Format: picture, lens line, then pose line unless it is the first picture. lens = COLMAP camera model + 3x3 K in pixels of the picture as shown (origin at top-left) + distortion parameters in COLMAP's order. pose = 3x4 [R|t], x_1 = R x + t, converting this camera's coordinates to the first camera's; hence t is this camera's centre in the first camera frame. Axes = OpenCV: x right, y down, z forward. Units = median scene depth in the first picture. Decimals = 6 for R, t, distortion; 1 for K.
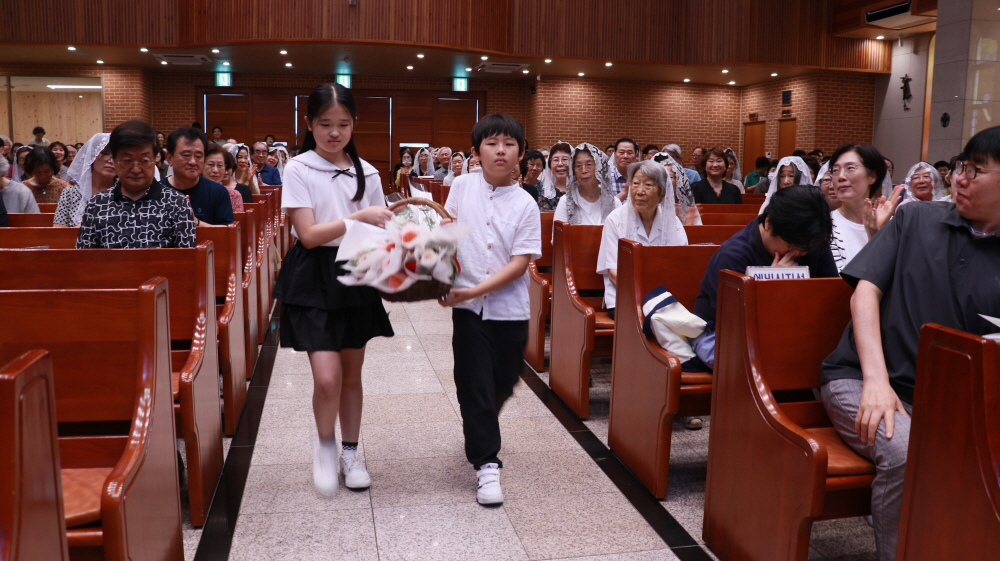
lens RADIAL K [[871.3, 0, 500.0], [0, 871.3, 280.5], [0, 0, 1]] dist [-0.175687, 0.195517]
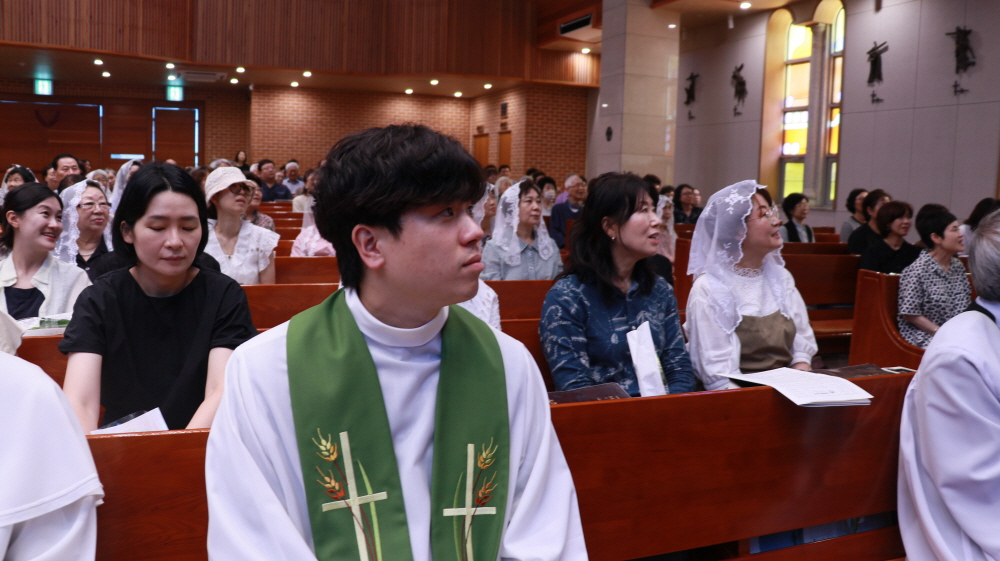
lens RADIAL K [[871.3, 0, 500.0], [0, 871.3, 280.5], [0, 0, 1]] dist [-0.175687, 0.195517]
pose [[0.985807, -0.006353, 0.167762, 0.208836], [0.008444, 0.999895, -0.011755, -0.008122], [-0.167670, 0.013005, 0.985757, 0.024732]]
